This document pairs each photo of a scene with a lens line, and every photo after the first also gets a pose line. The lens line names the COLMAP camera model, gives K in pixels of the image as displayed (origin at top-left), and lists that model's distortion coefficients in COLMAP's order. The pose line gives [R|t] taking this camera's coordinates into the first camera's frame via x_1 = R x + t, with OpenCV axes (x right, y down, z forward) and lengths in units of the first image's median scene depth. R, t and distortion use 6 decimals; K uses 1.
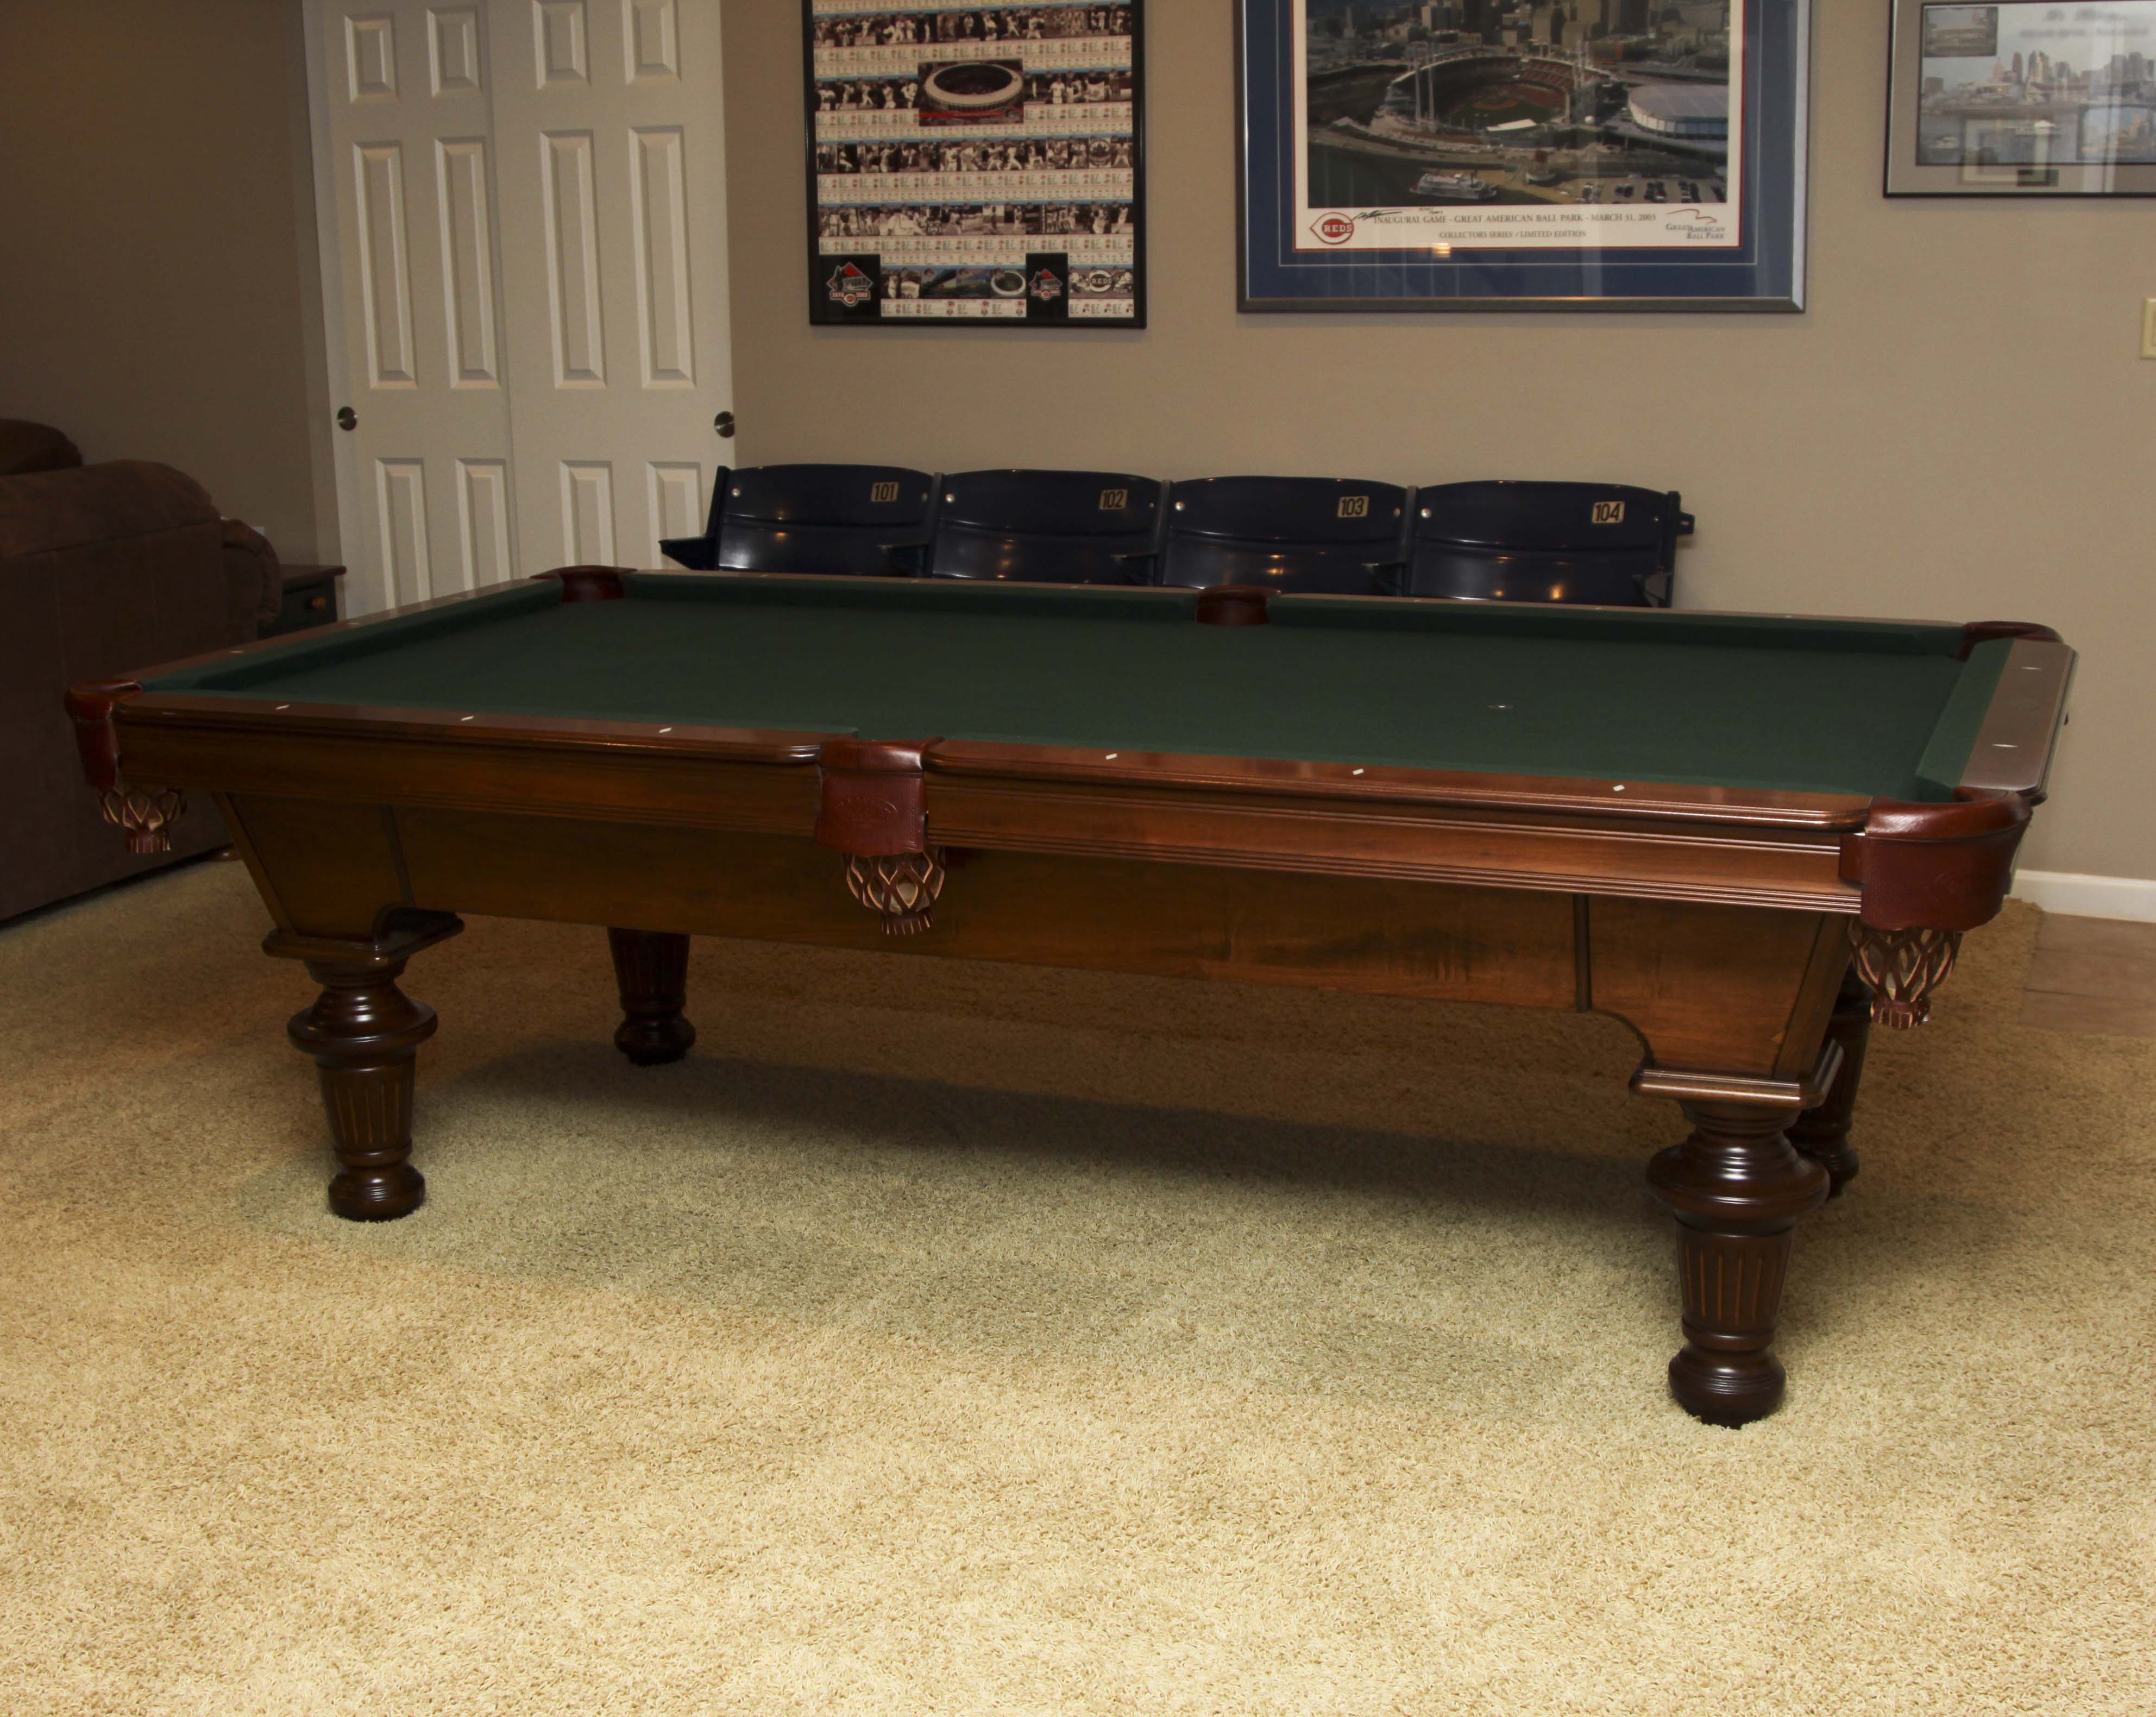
lens RADIAL K [[2775.6, 0, 1078.0], [0, 2775.6, 858.5], [0, 0, 1]] dist [-0.154284, 0.117758]
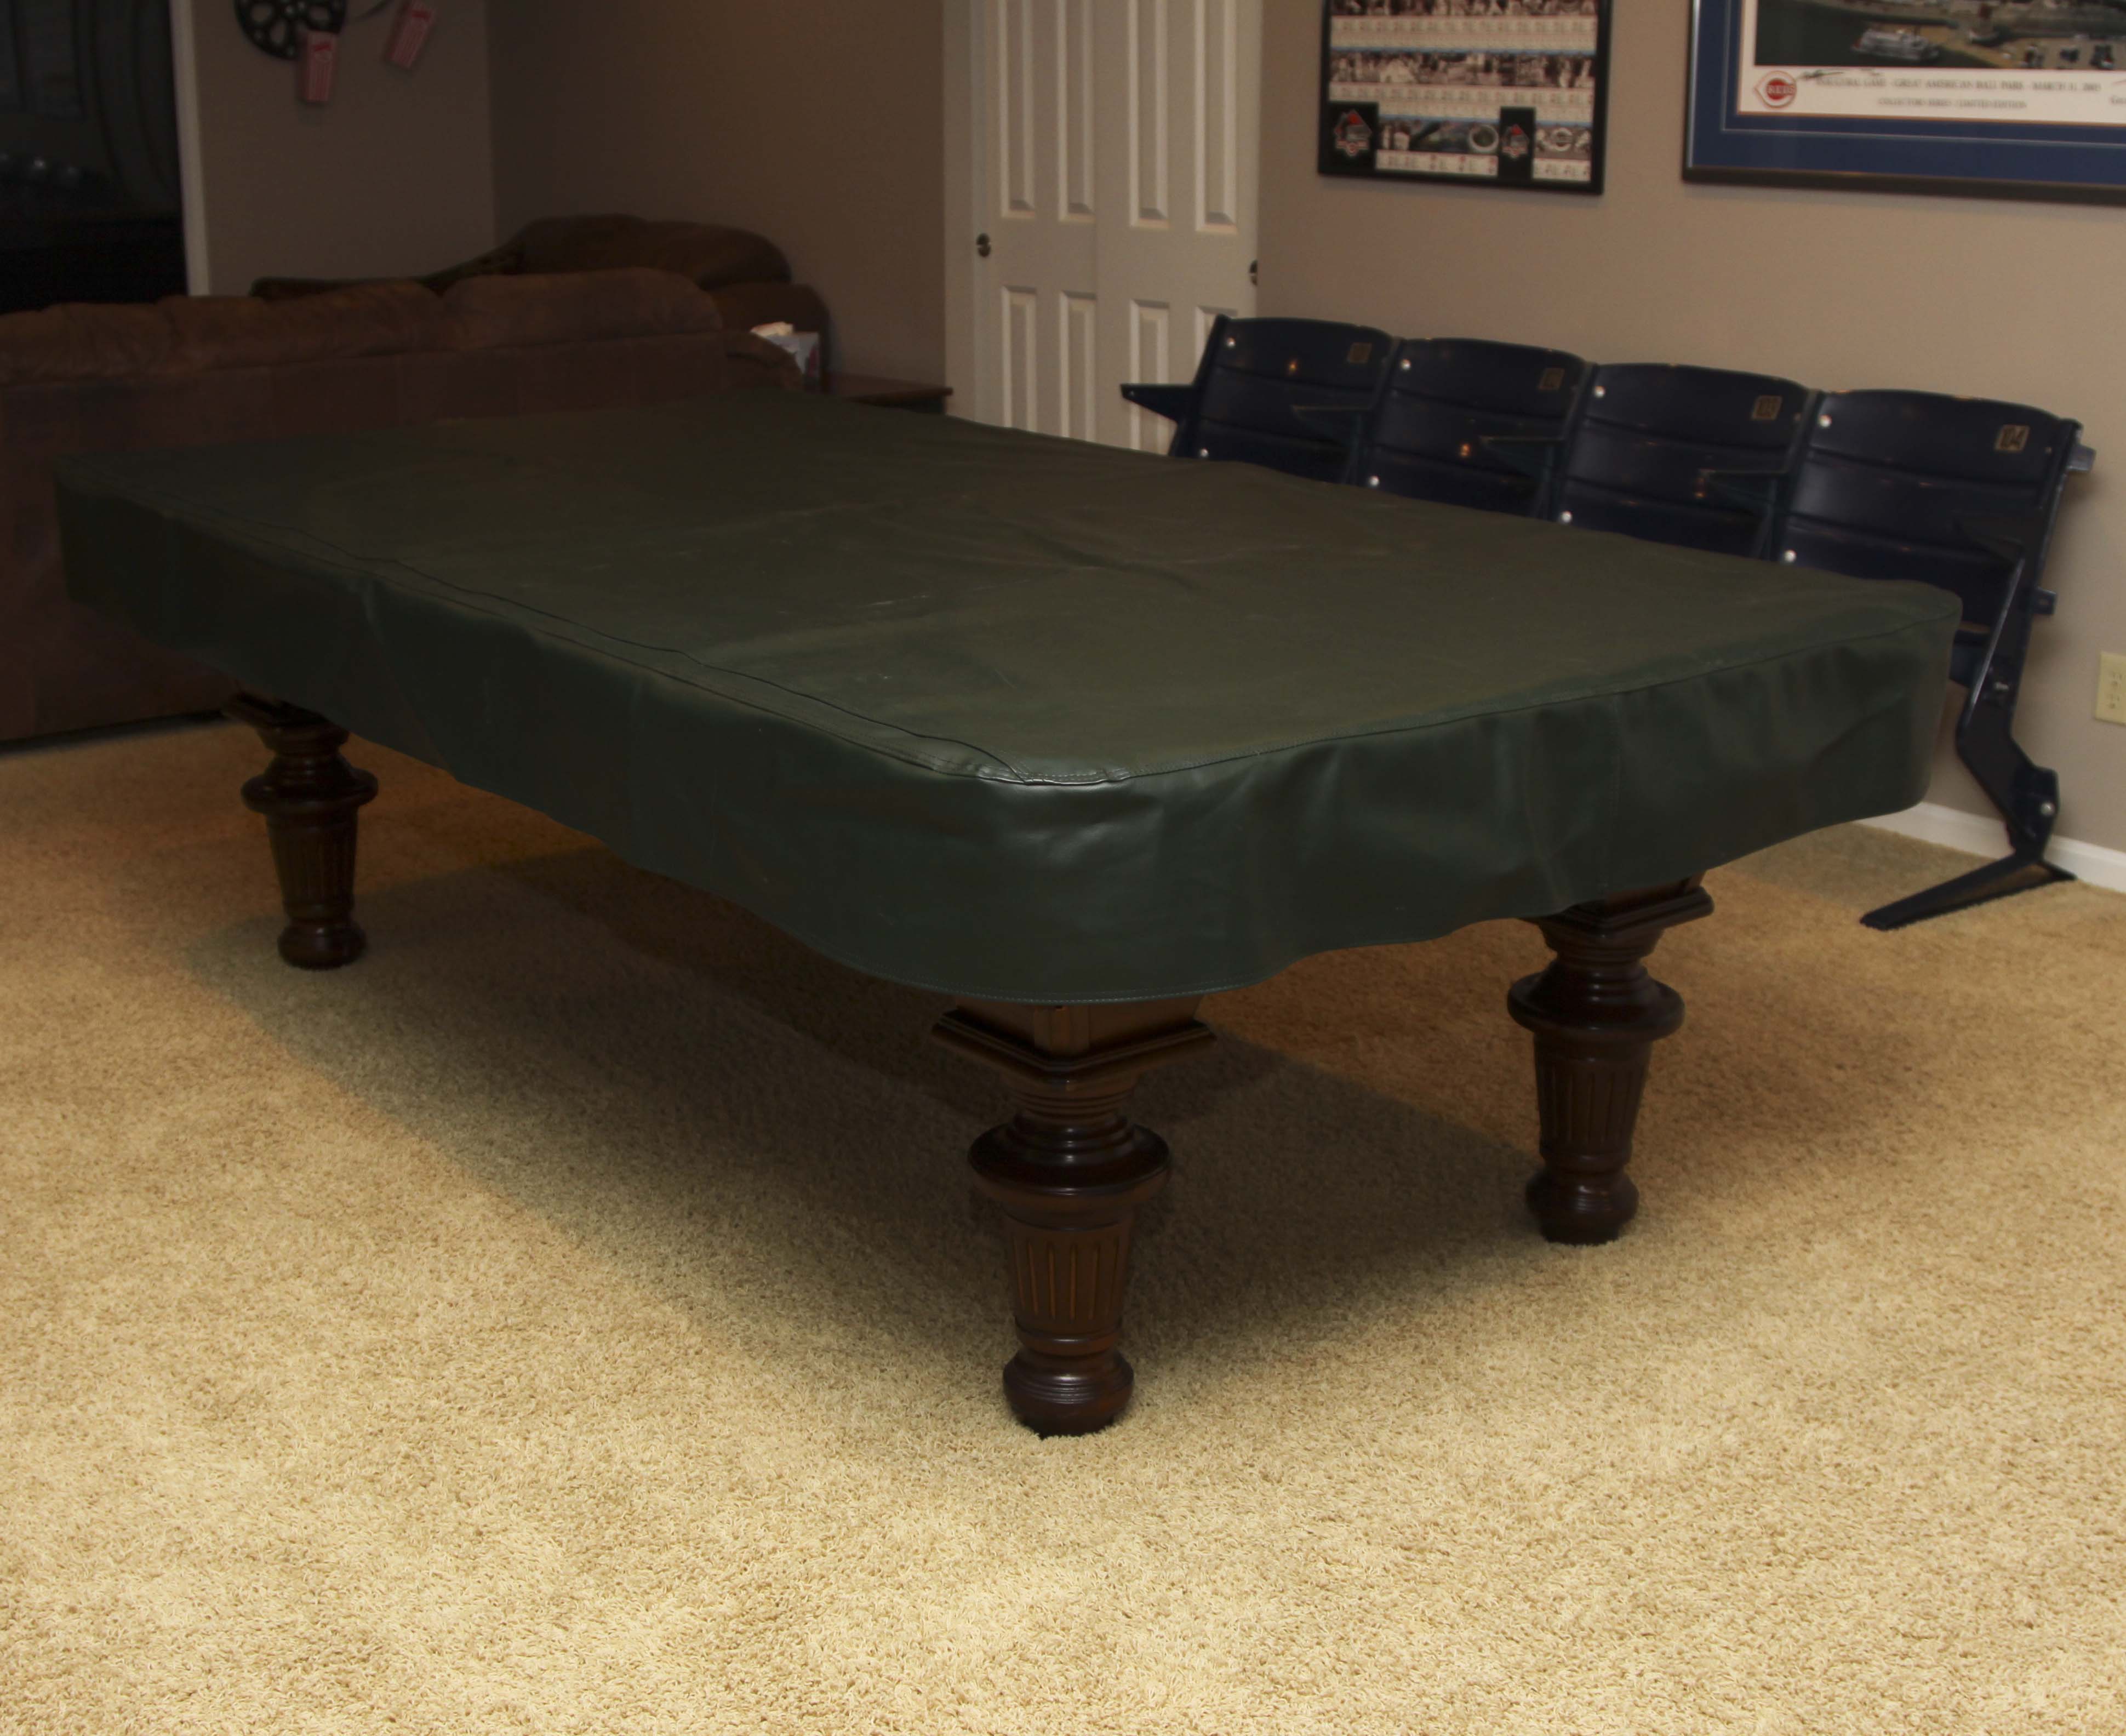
lens RADIAL K [[2779.8, 0, 1063.0], [0, 2779.8, 868.0], [0, 0, 1]] dist [-0.141613, 0.059804]
pose [[0.864779, 0.160524, -0.475804, 0.359835], [-0.136331, 0.986993, 0.085202, -0.027539], [0.483292, -0.008814, 0.875415, 0.129049]]
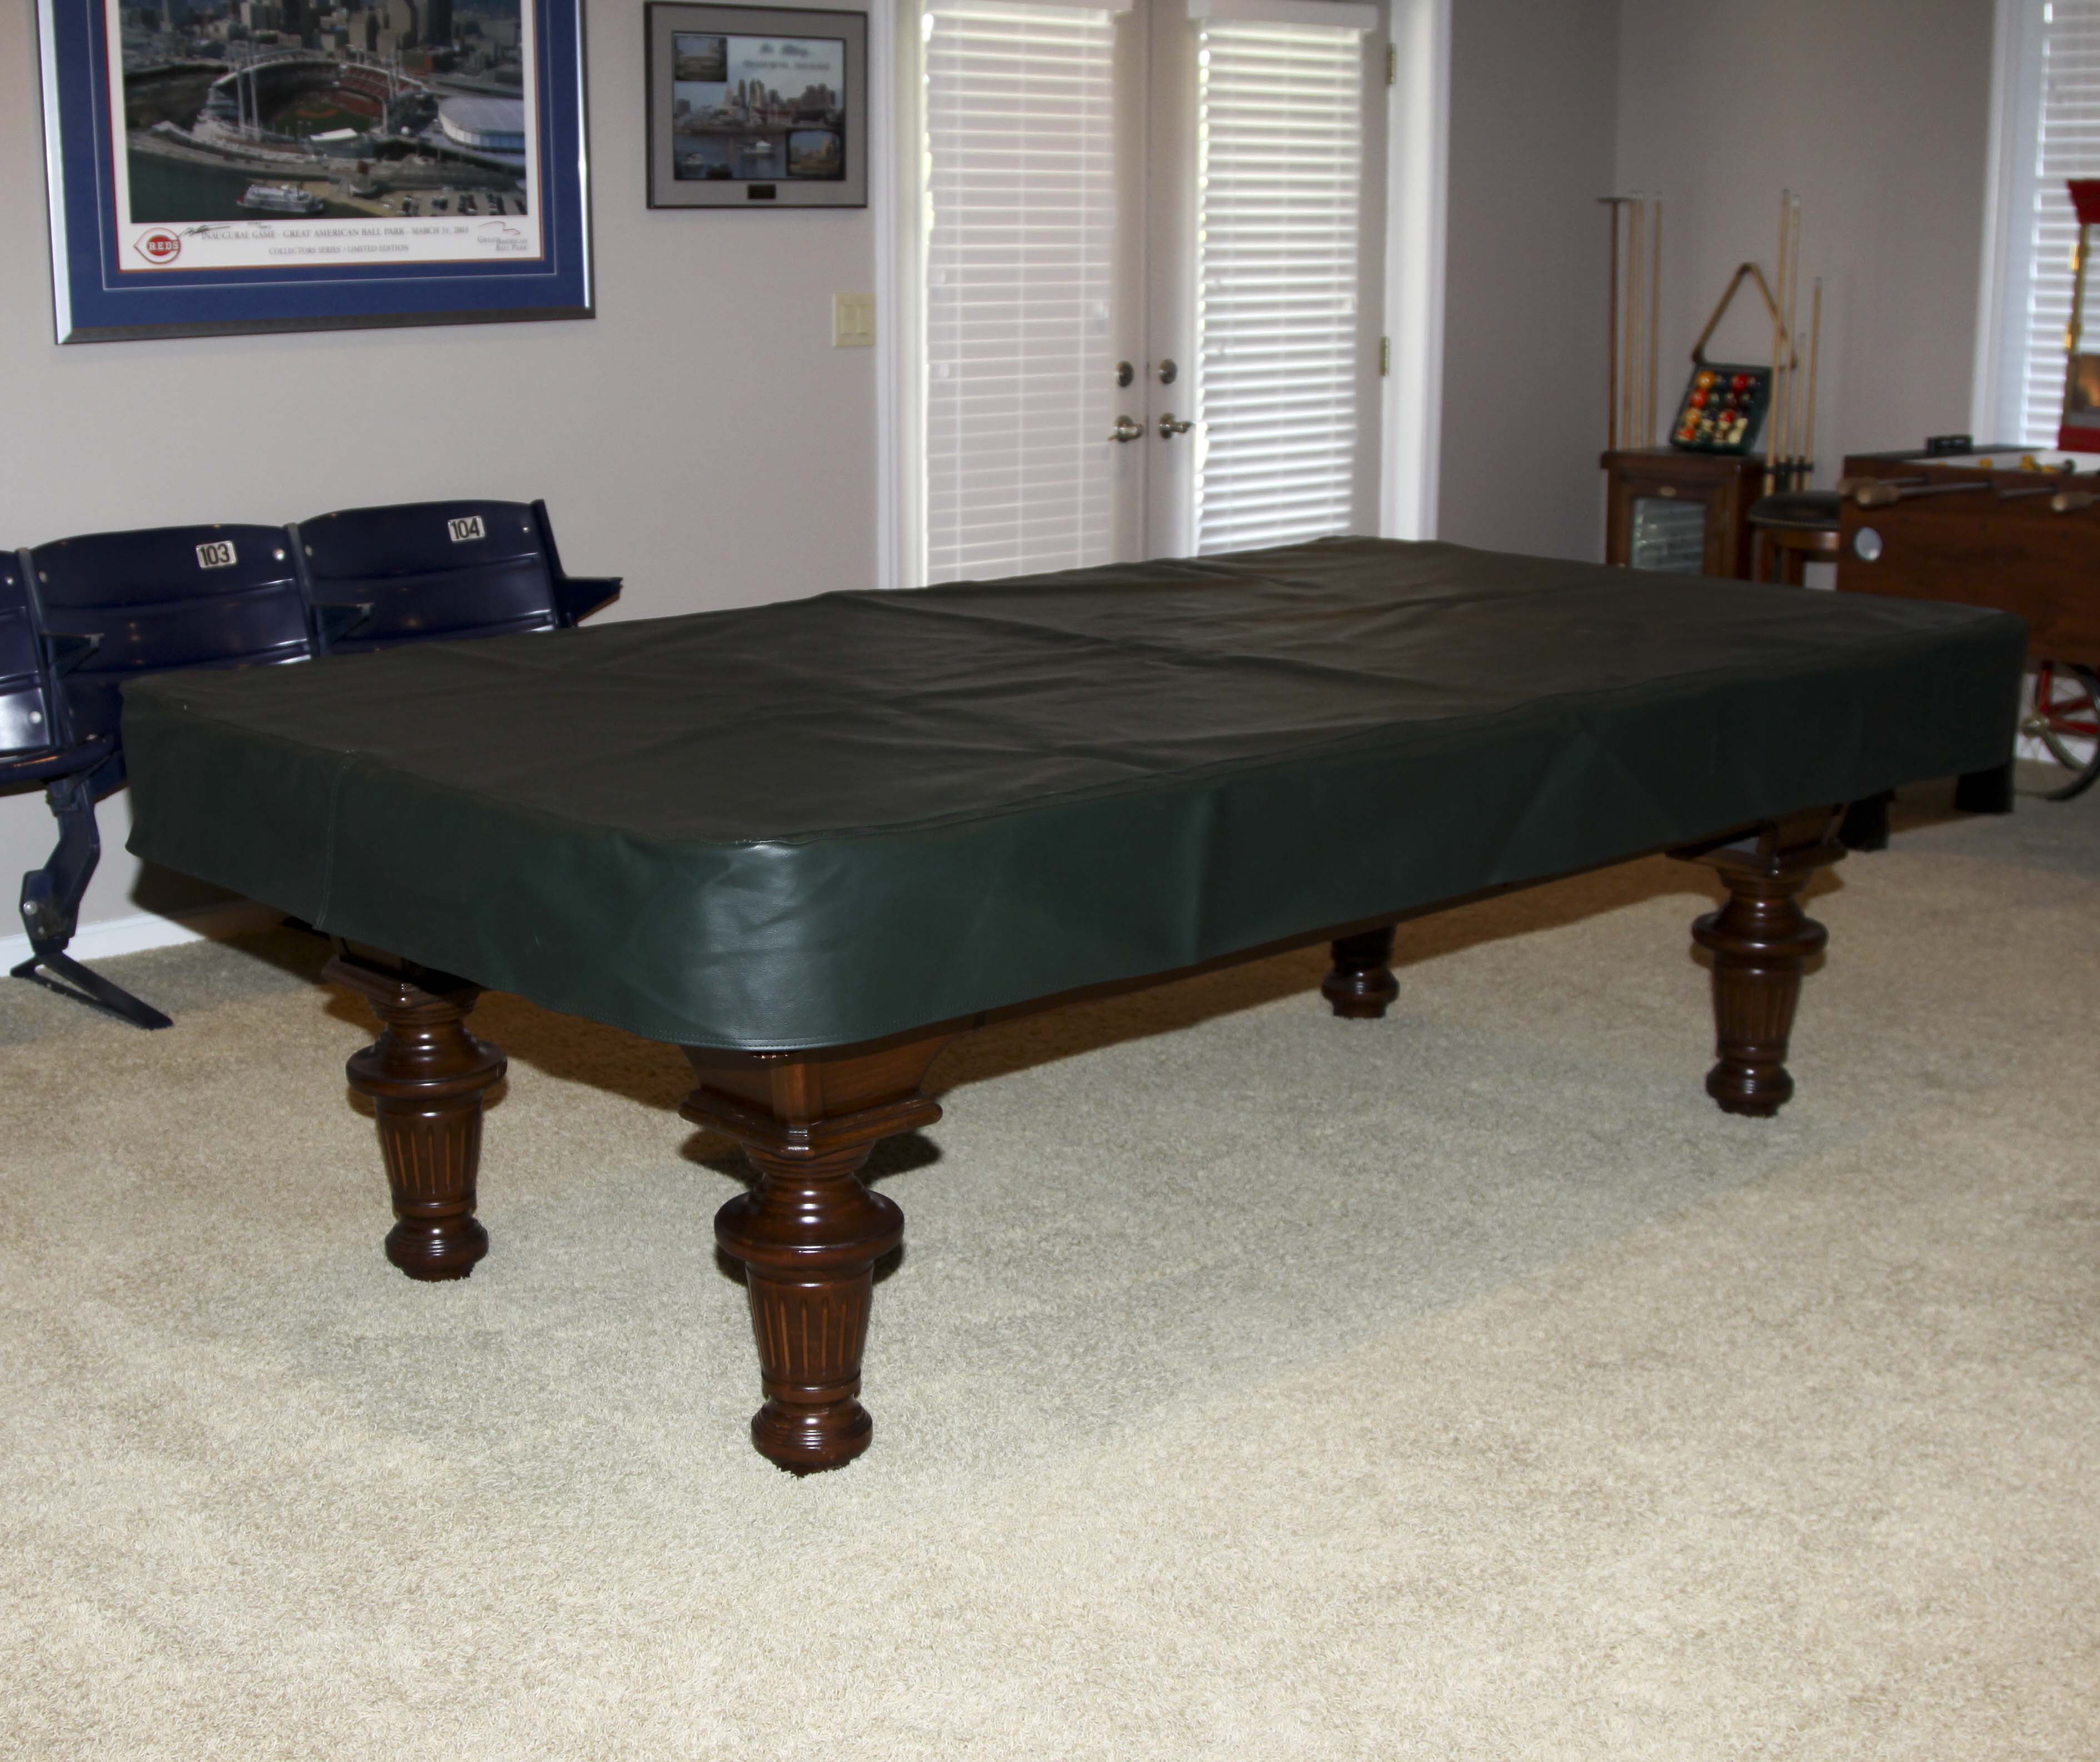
lens RADIAL K [[2807.5, 0, 1007.0], [0, 2807.5, 870.3], [0, 0, 1]] dist [-0.142589, 0.079427]
pose [[0.426071, -0.185097, 0.885552, -0.633402], [0.208655, 0.972562, 0.102892, -0.069213], [-0.880299, 0.140935, 0.453002, 0.395039]]
